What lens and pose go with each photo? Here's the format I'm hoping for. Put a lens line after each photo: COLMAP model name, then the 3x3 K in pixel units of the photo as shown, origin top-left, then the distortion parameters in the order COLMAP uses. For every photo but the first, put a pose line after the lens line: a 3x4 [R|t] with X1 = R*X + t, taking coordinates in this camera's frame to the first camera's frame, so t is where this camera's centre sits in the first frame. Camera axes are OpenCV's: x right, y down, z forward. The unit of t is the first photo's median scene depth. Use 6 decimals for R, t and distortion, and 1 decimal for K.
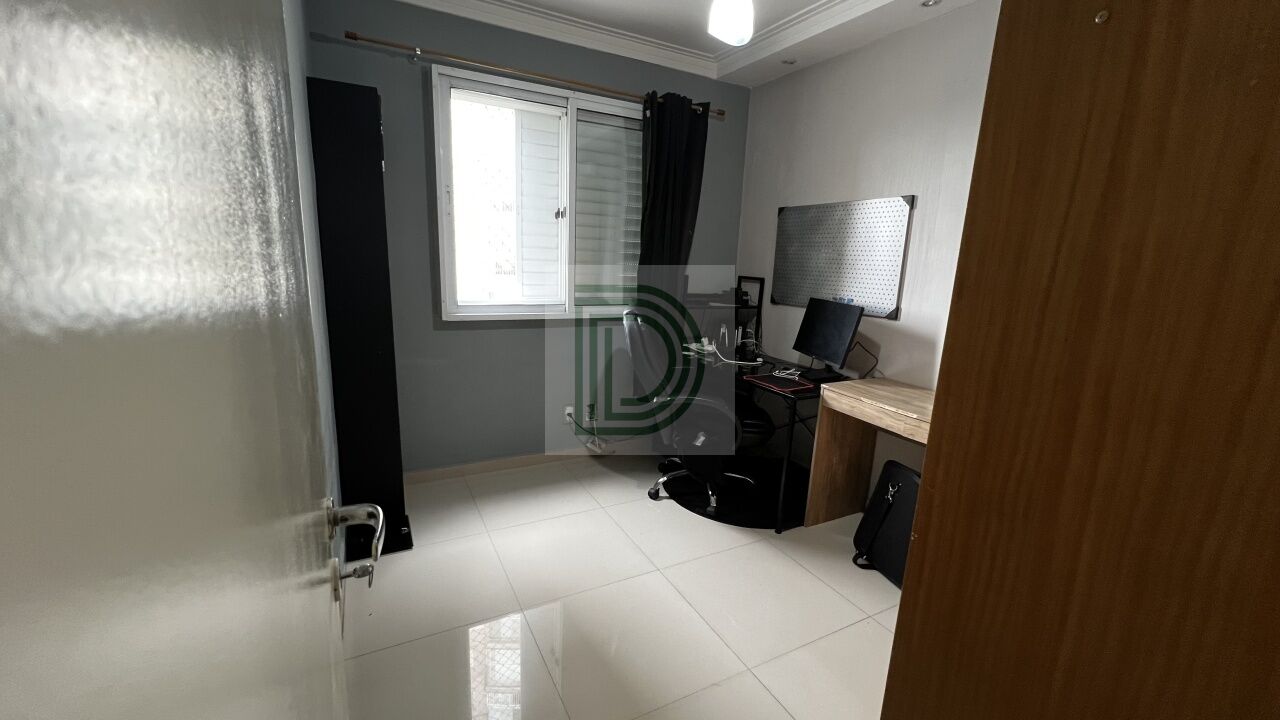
lens RADIAL K [[510.9, 0, 640.9], [0, 510.9, 361.7], [0, 0, 1]] dist [-0.002936, 0.000789]
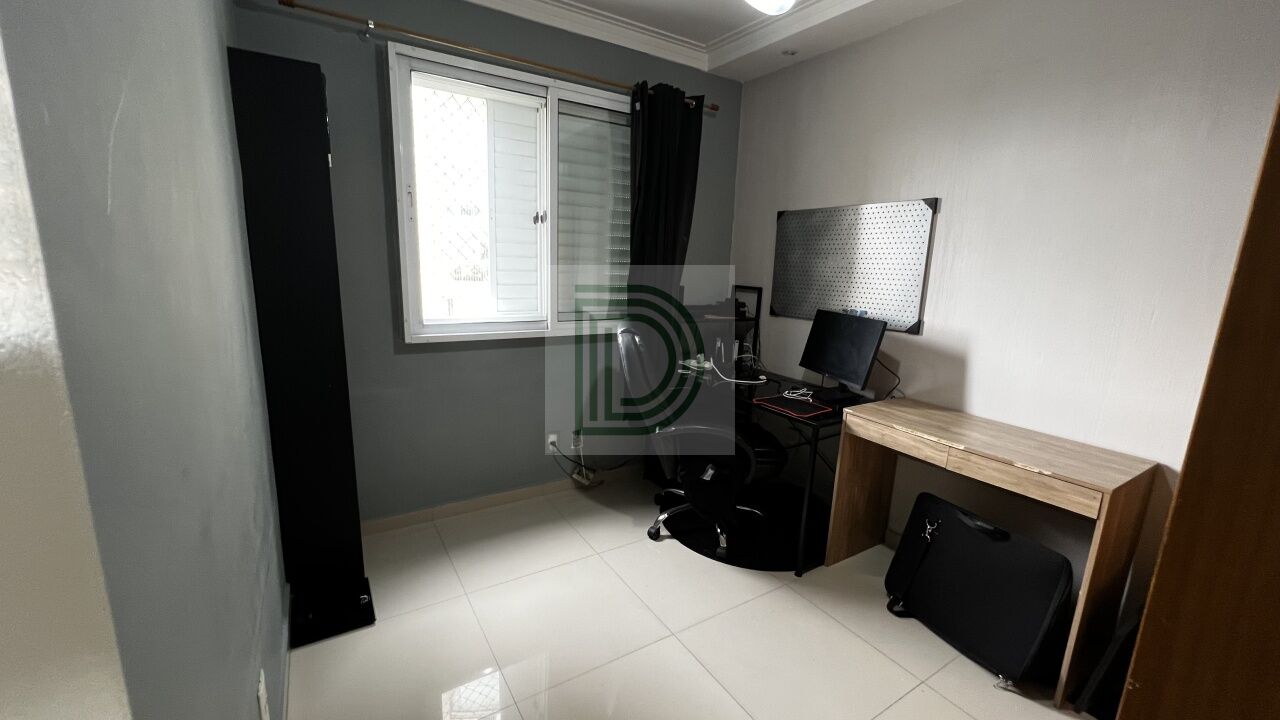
lens RADIAL K [[510.9, 0, 641.2], [0, 510.9, 362.3], [0, 0, 1]] dist [-0.002936, 0.000789]
pose [[0.997215, -0.020370, 0.071749, -0.055279], [0.020892, 0.999760, -0.006536, -0.033434], [-0.071599, 0.008017, 0.997401, 0.115912]]
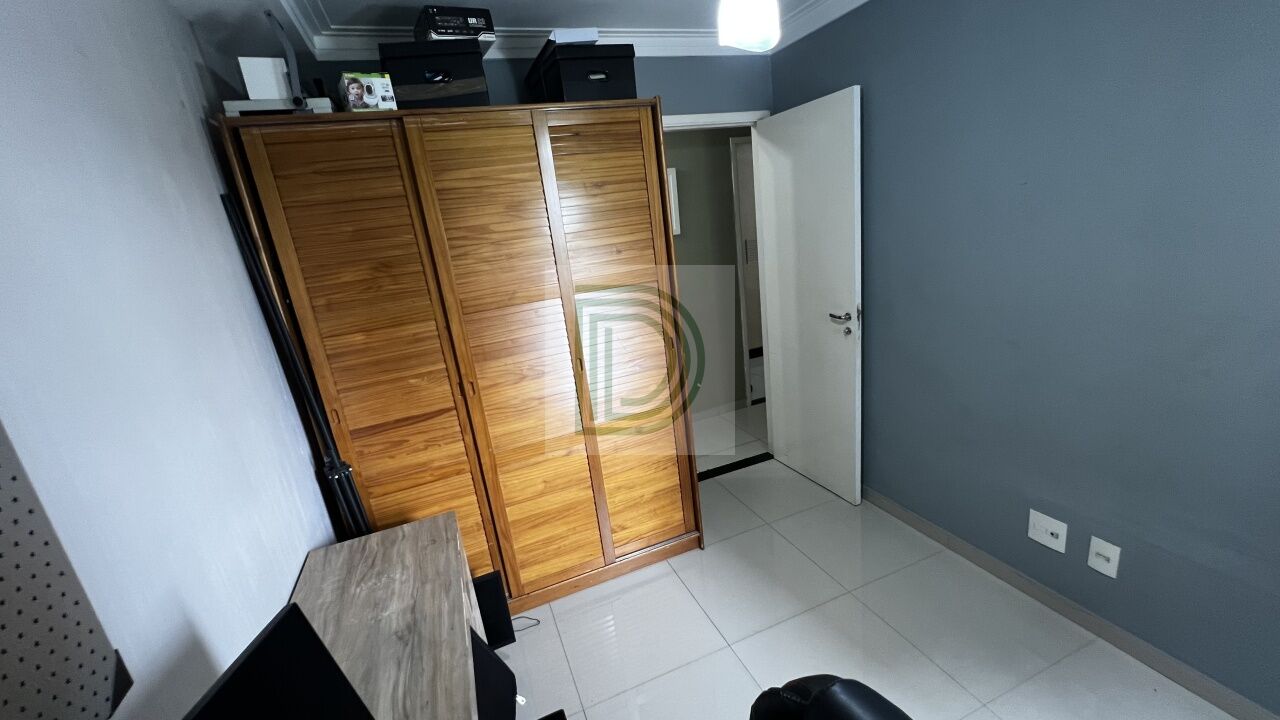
lens RADIAL K [[510.9, 0, 634.5], [0, 510.9, 362.6], [0, 0, 1]] dist [-0.002936, 0.000789]
pose [[-0.989799, 0.038998, 0.137030, 0.144518], [0.099762, 0.876369, 0.471194, -0.333126], [-0.101713, 0.480058, -0.871320, 1.047911]]
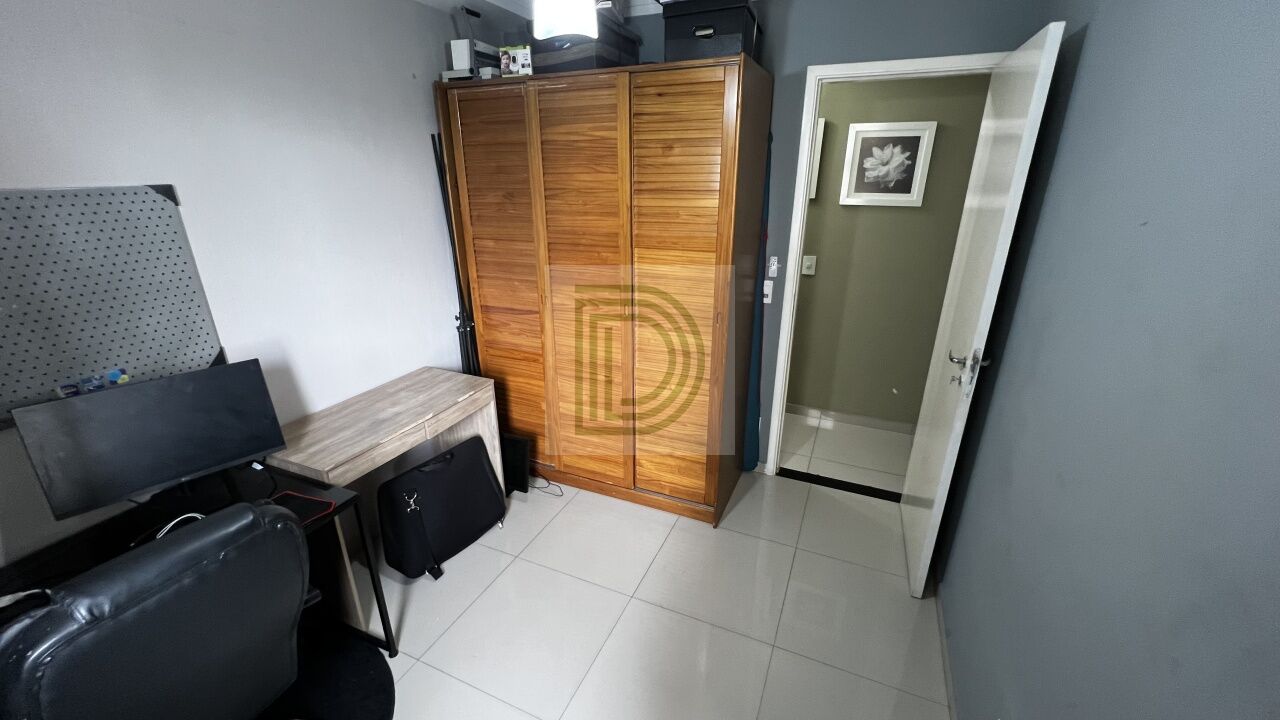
lens RADIAL K [[510.9, 0, 641.7], [0, 510.9, 362.0], [0, 0, 1]] dist [-0.002936, 0.000789]
pose [[-0.611717, -0.315864, 0.725281, -0.330484], [0.143582, 0.857268, 0.494445, -0.323038], [-0.777938, 0.406598, -0.479052, 0.817310]]
